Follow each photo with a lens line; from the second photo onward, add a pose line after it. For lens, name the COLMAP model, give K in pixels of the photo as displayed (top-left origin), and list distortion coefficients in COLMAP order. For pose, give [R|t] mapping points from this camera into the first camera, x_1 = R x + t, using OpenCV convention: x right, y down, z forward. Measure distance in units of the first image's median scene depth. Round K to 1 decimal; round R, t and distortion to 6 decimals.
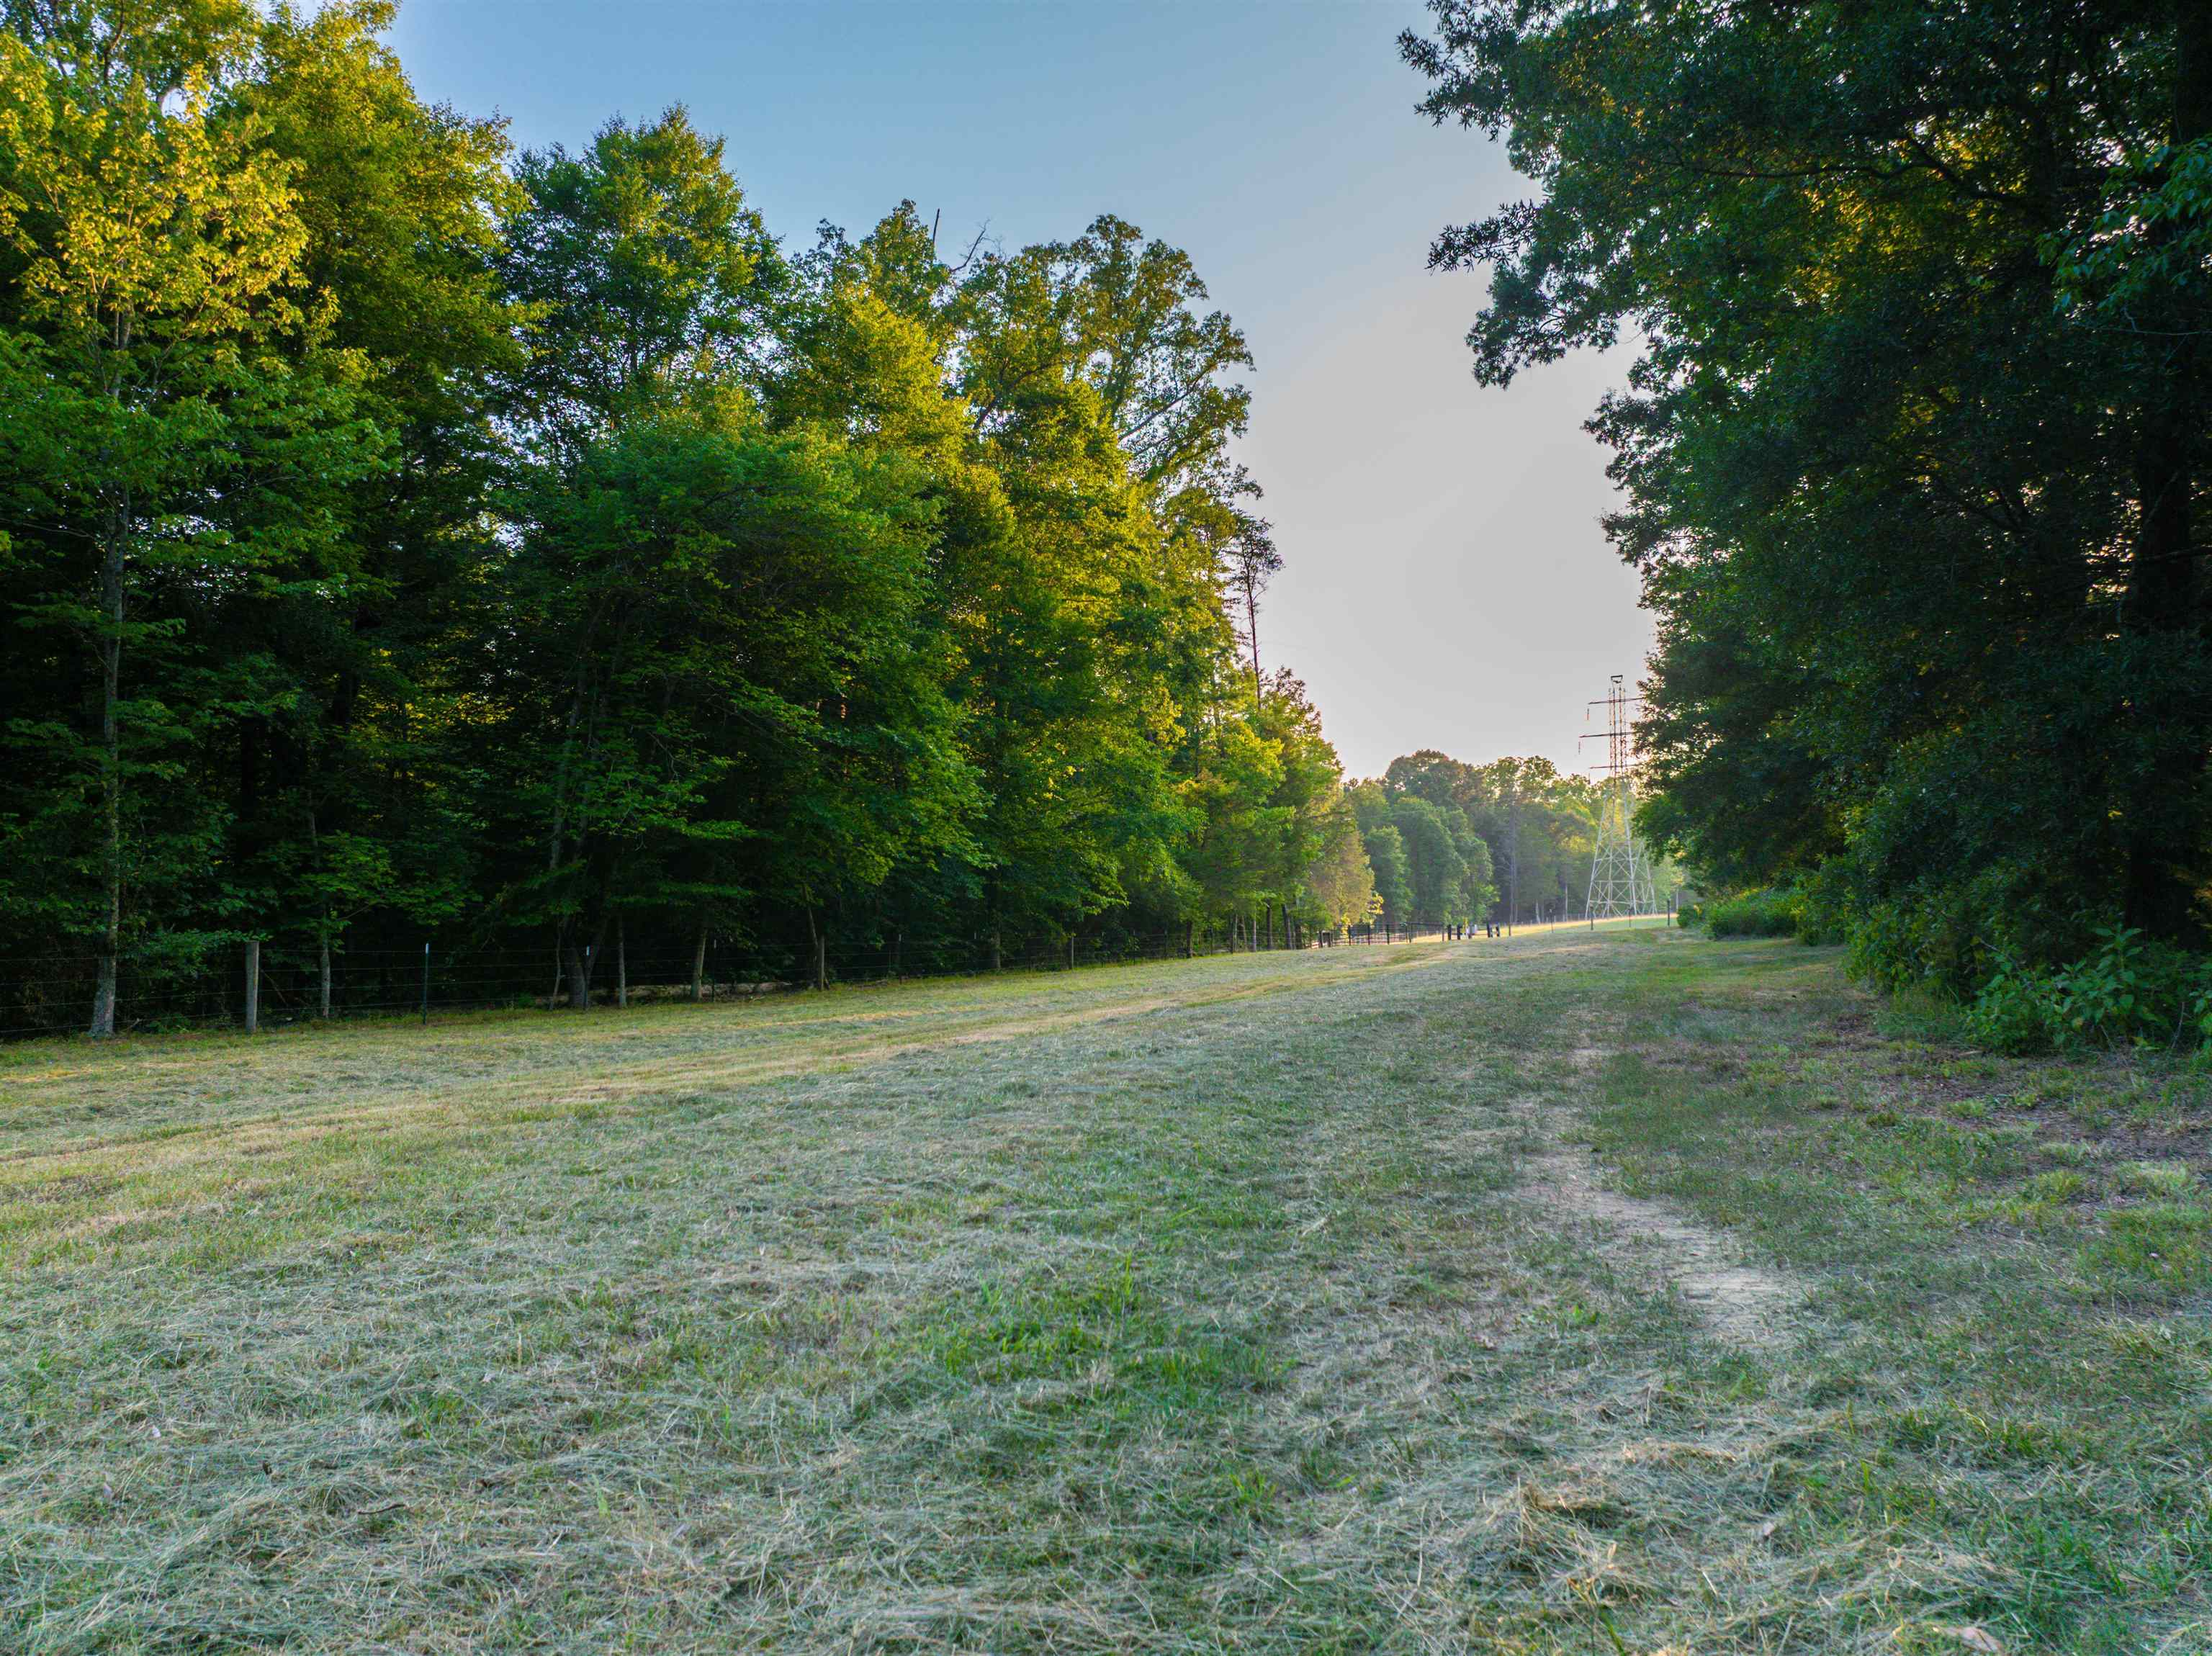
lens RADIAL K [[1549.6, 0, 1098.3], [0, 1549.6, 834.9], [0, 0, 1]] dist [-0.051581, 0.028576]
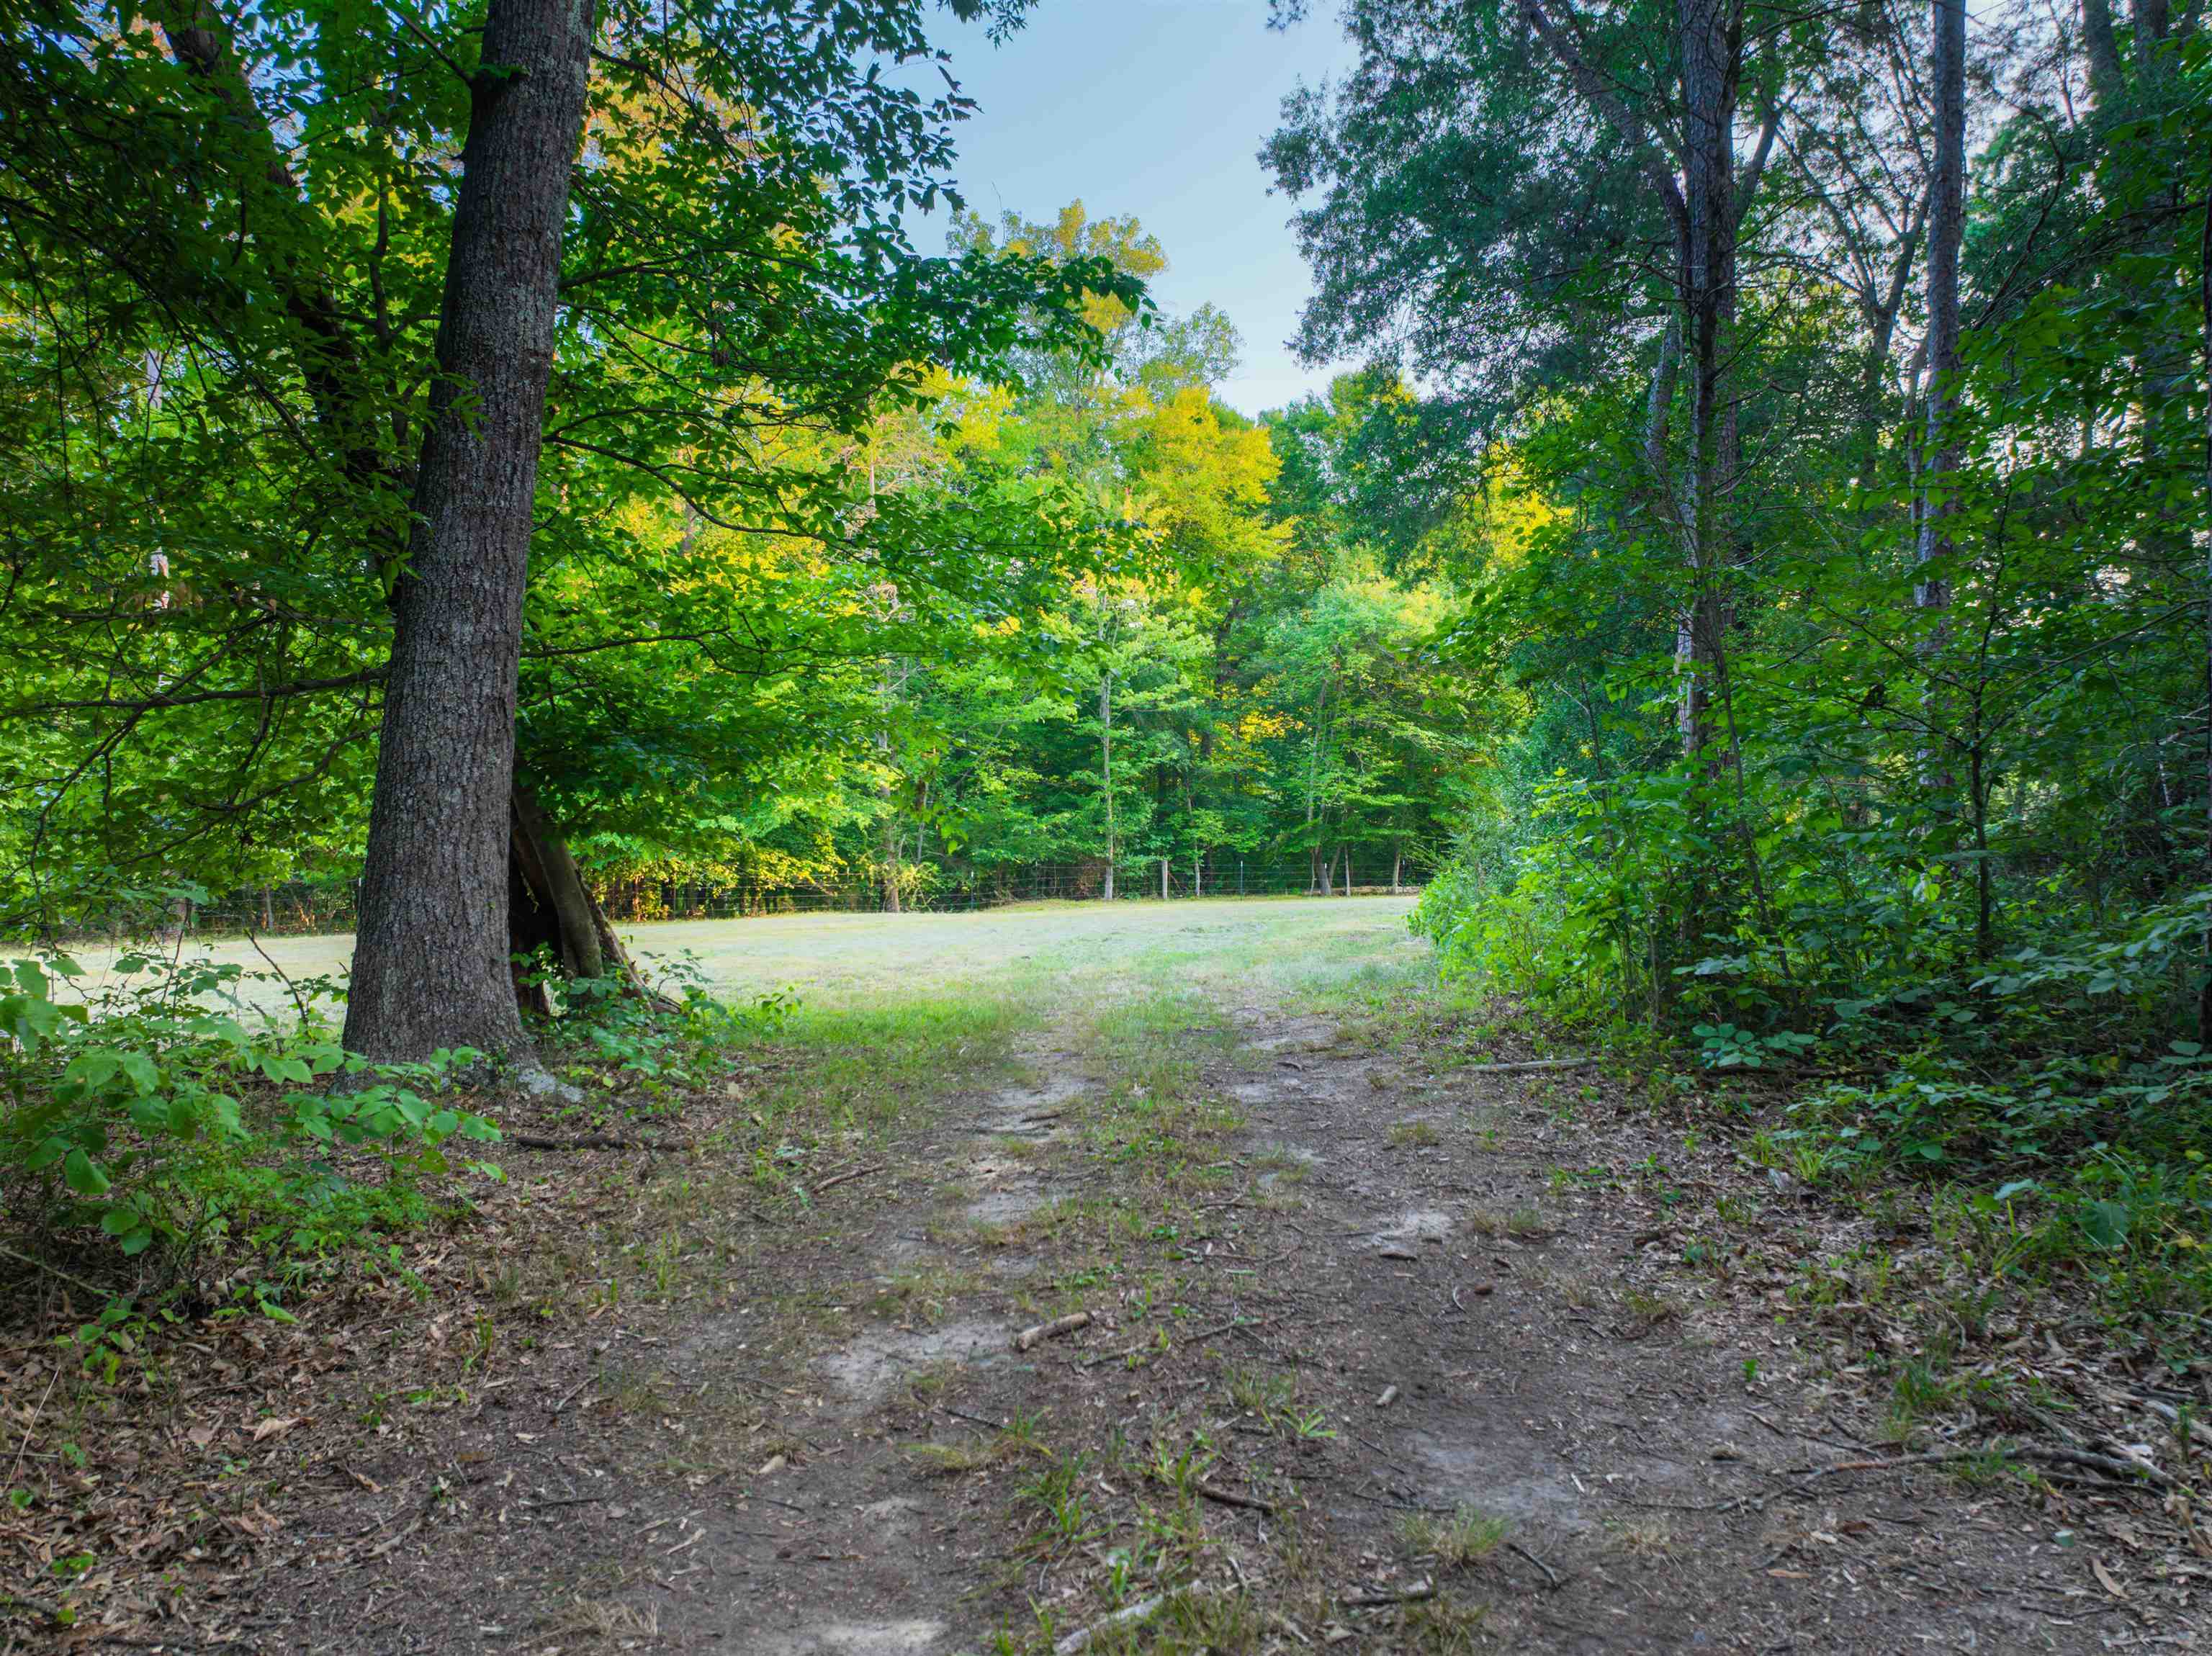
lens RADIAL K [[1549.6, 0, 1105.8], [0, 1549.6, 831.1], [0, 0, 1]] dist [-0.051581, 0.028576]
pose [[0.845454, -0.010625, -0.533943, 0.572549], [0.034233, 0.998824, 0.034330, -0.052485], [0.532951, -0.047303, 0.844823, -0.938395]]
